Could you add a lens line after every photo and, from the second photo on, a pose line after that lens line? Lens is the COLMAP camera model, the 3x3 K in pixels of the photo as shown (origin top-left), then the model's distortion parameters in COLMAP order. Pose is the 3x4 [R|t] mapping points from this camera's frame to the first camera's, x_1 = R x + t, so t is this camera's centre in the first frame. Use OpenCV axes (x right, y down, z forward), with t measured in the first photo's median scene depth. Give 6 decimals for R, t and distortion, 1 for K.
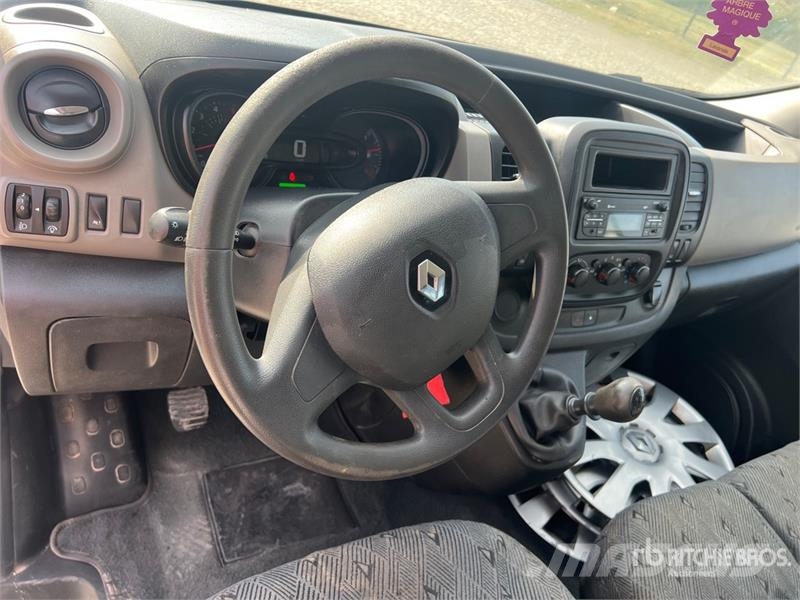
lens RADIAL K [[665.2, 0, 400.0], [0, 665.2, 300.0], [0, 0, 1]] dist [-0.076073, -0.000160]
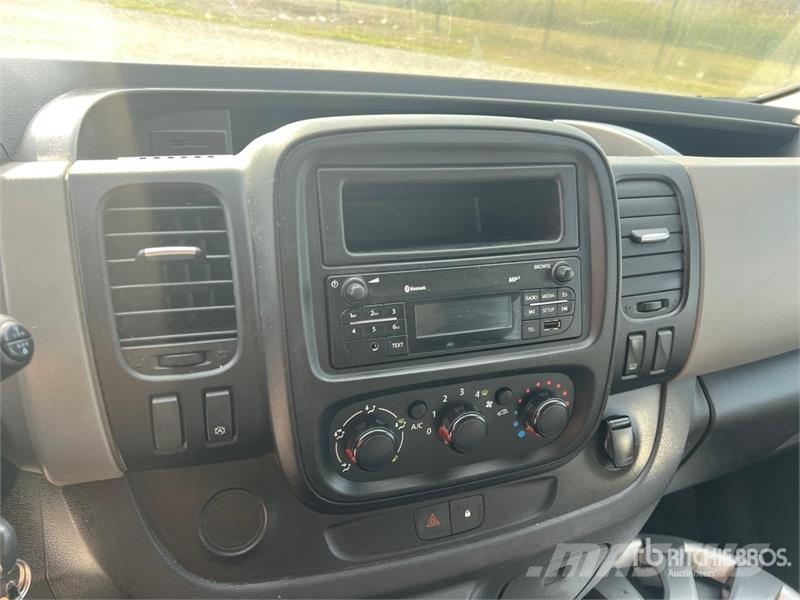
lens RADIAL K [[665.2, 0, 400.0], [0, 665.2, 300.0], [0, 0, 1]] dist [-0.076073, -0.000160]
pose [[0.968190, -0.143927, -0.204680, 0.351671], [0.103912, 0.975411, -0.194361, -0.036932], [0.227620, 0.166909, 0.959338, 0.471778]]
